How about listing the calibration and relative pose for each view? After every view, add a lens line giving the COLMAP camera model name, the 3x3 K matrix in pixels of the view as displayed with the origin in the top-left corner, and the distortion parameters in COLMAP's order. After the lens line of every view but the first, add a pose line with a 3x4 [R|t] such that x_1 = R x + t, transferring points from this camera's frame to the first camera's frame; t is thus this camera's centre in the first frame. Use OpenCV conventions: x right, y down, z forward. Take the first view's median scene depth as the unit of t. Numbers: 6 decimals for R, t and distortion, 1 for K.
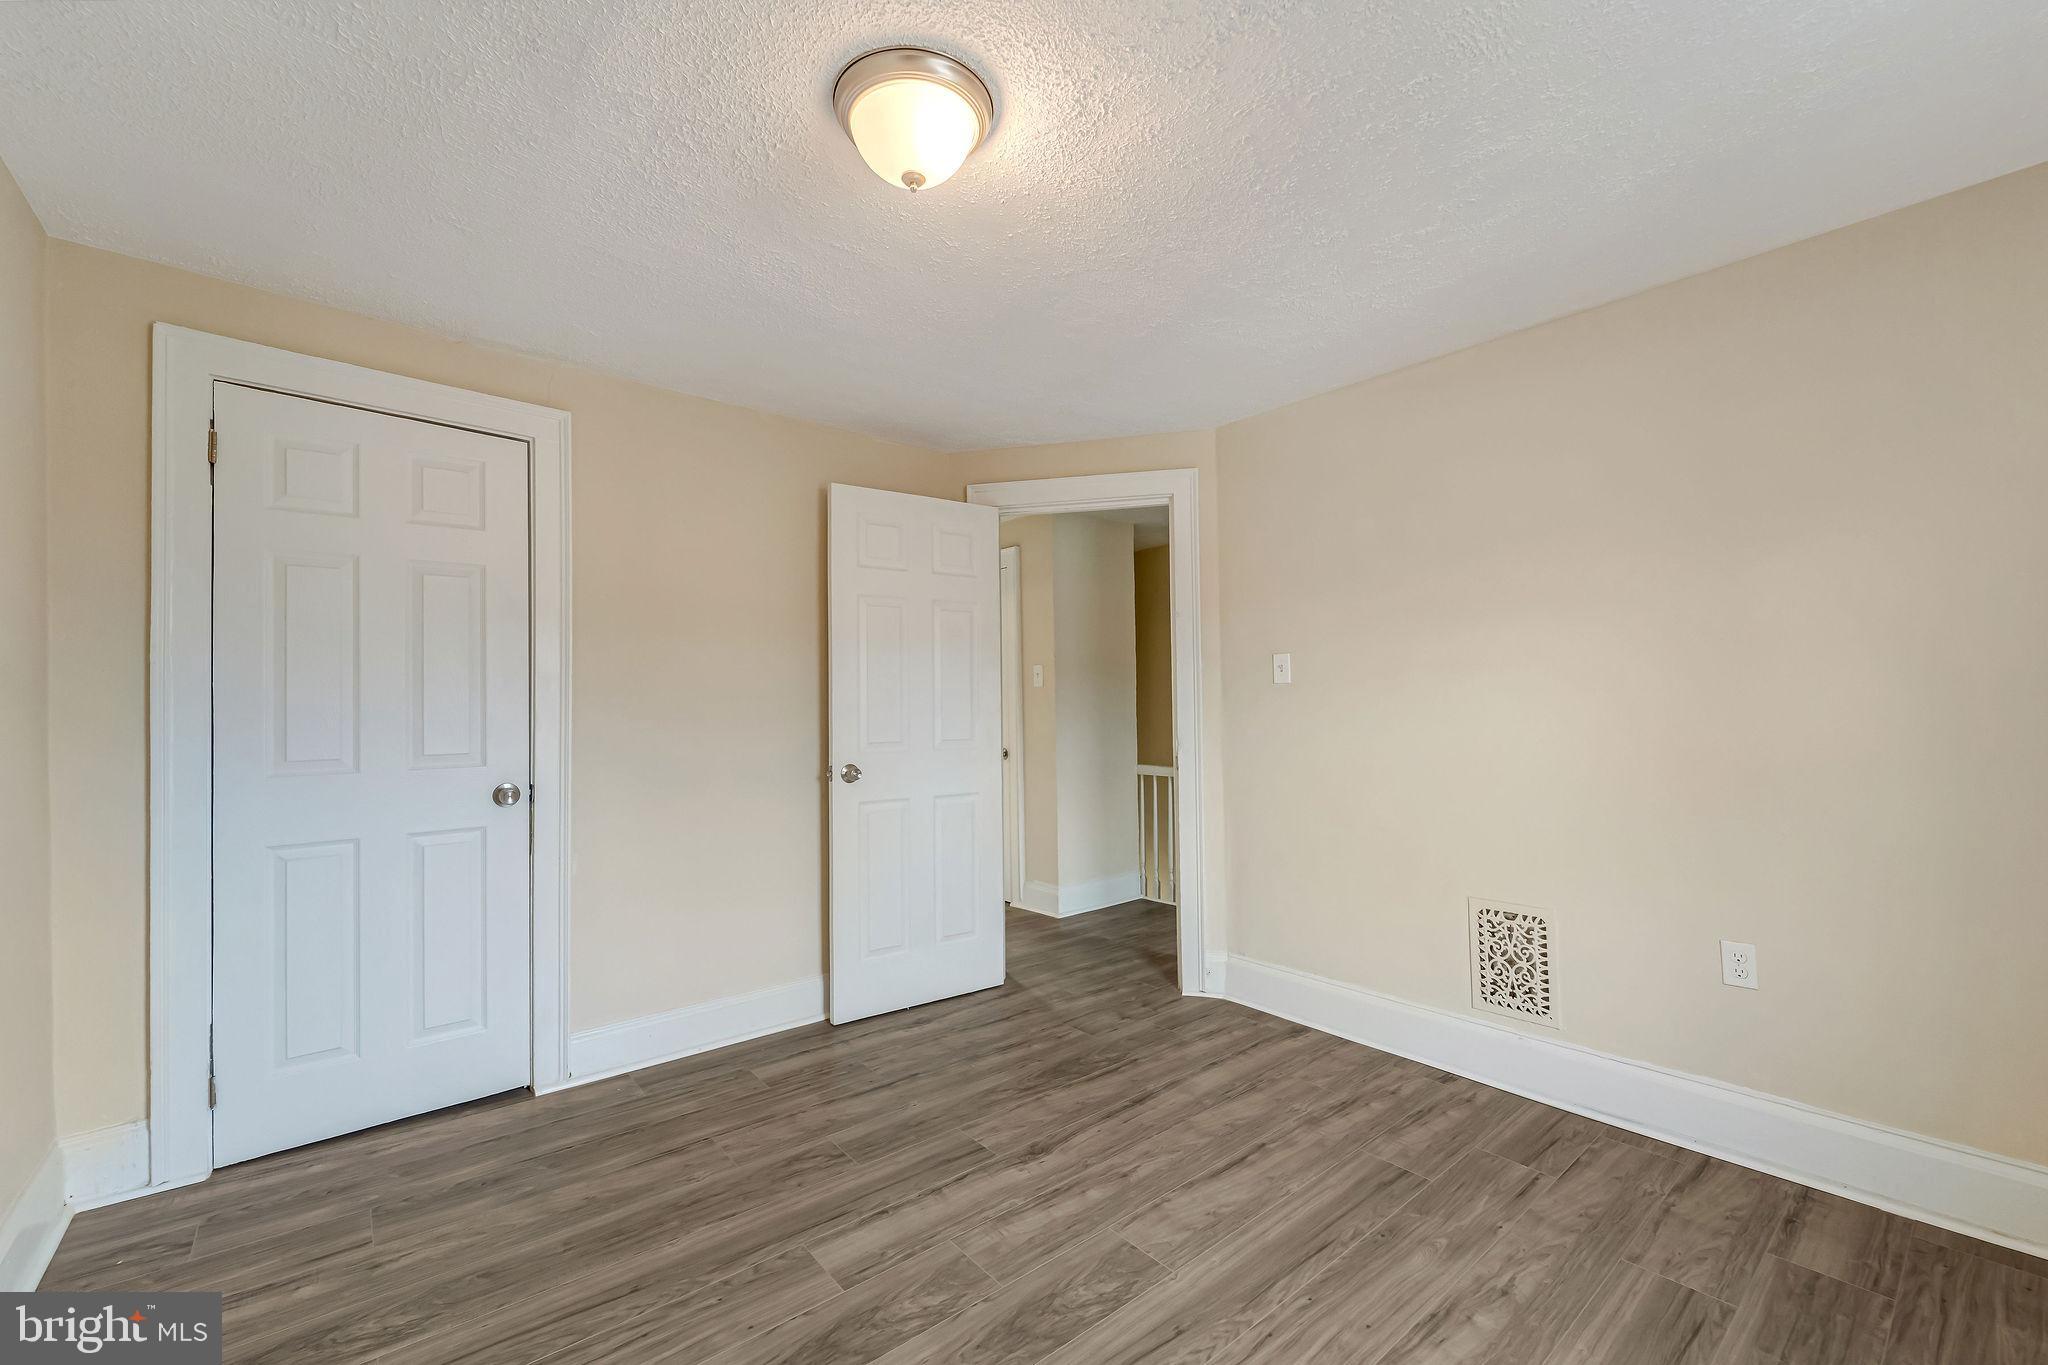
lens RADIAL K [[838.8, 0, 1022.6], [0, 838.8, 696.2], [0, 0, 1]] dist [-0.000257, -0.000276]
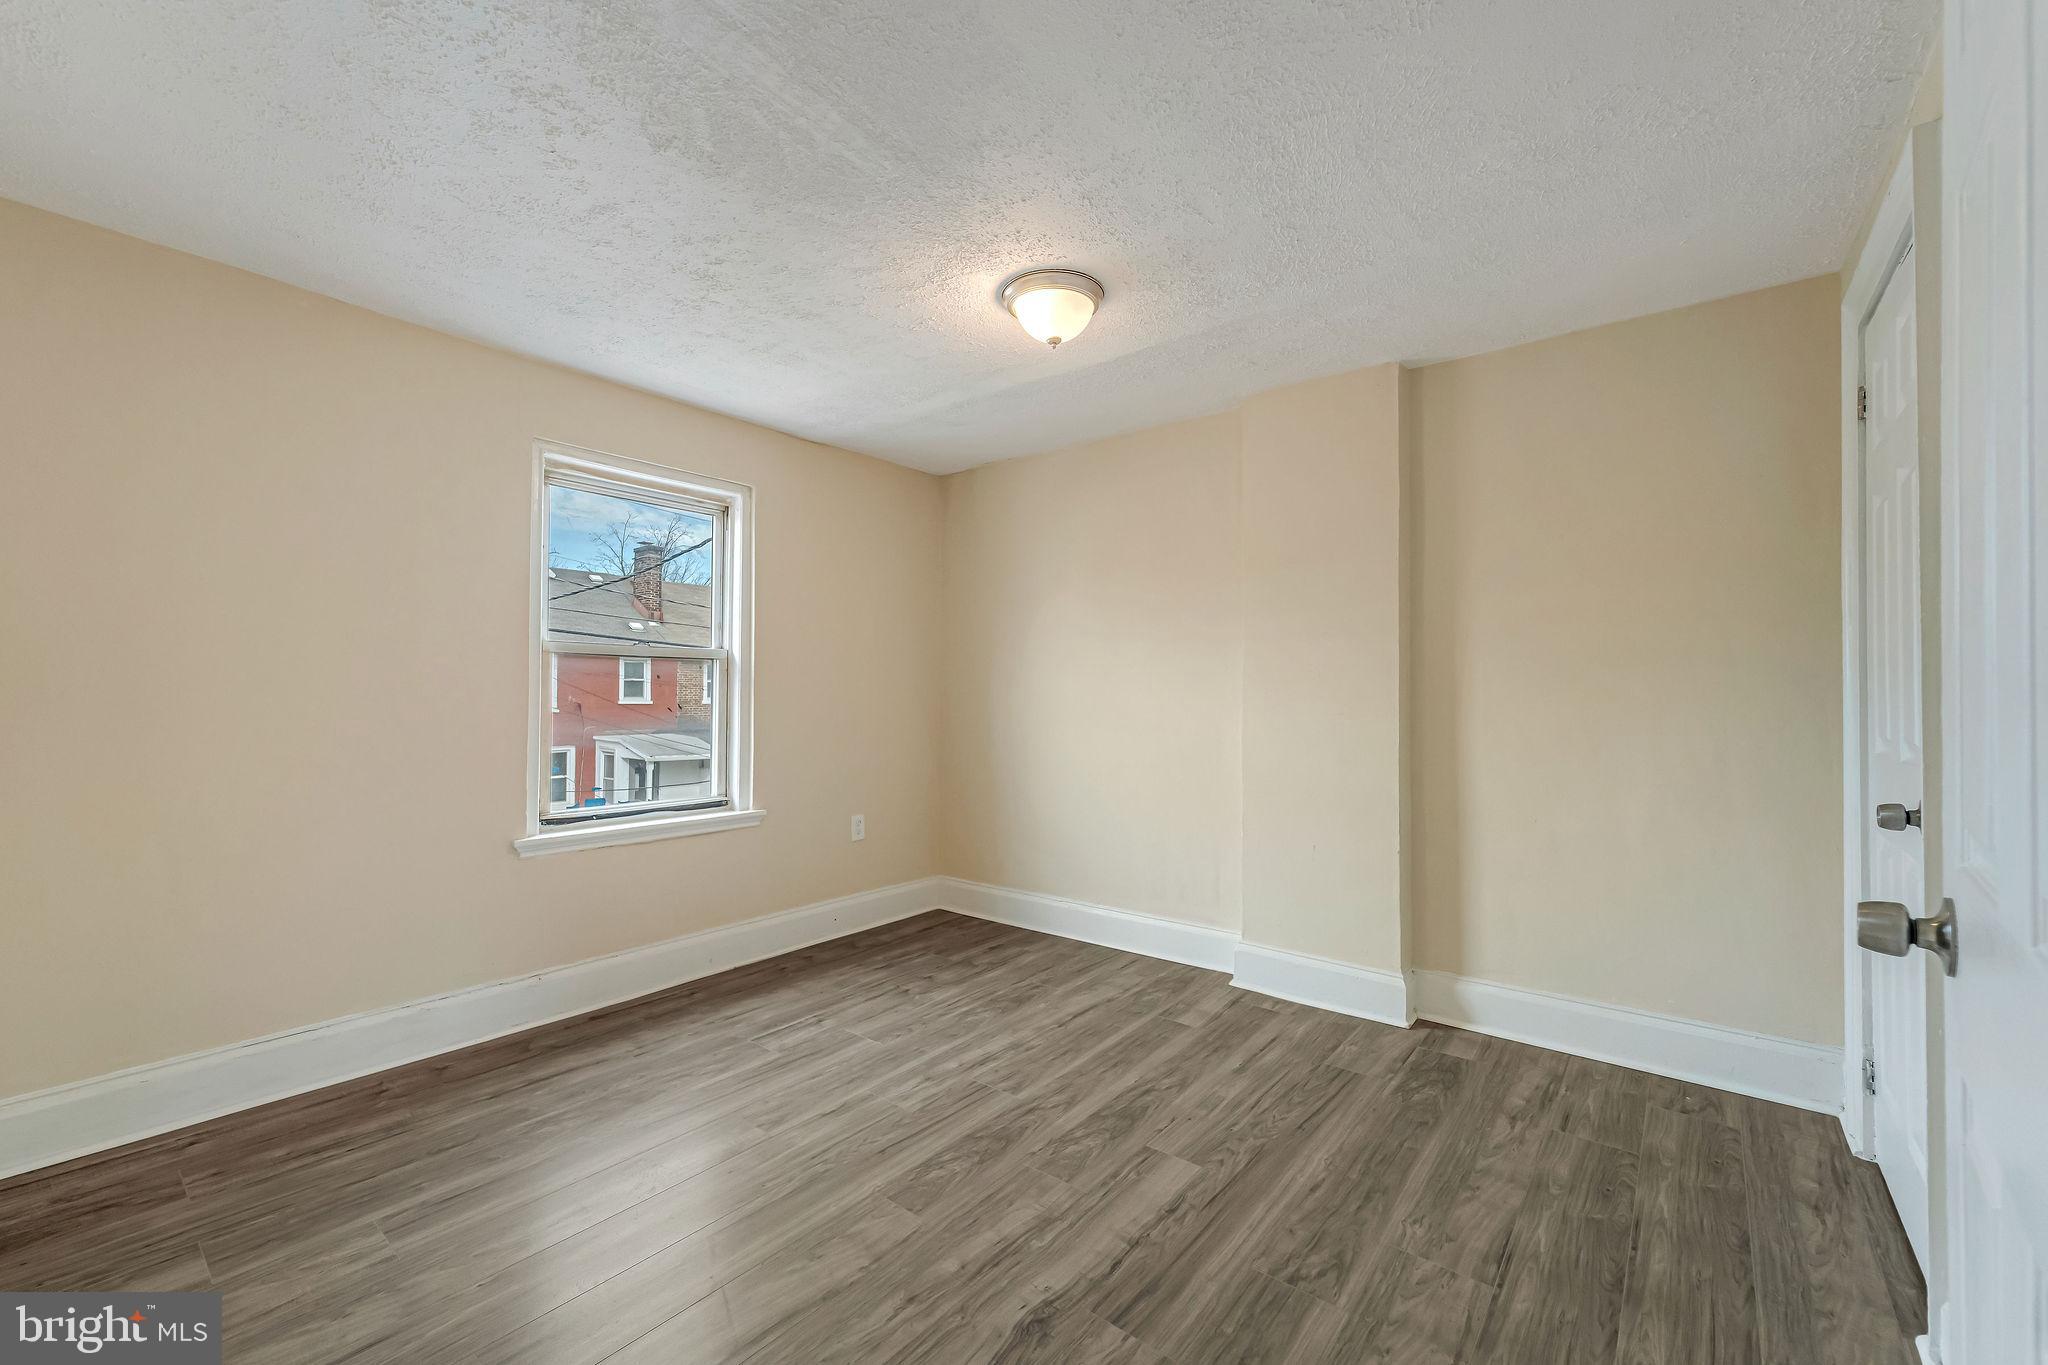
lens RADIAL K [[838.8, 0, 1026.1], [0, 838.8, 673.7], [0, 0, 1]] dist [-0.000257, -0.000276]
pose [[-0.980299, 0.006410, -0.197415, 0.180919], [0.010997, 0.999694, -0.022148, 0.026314], [0.197212, -0.023883, -0.980070, 1.938733]]
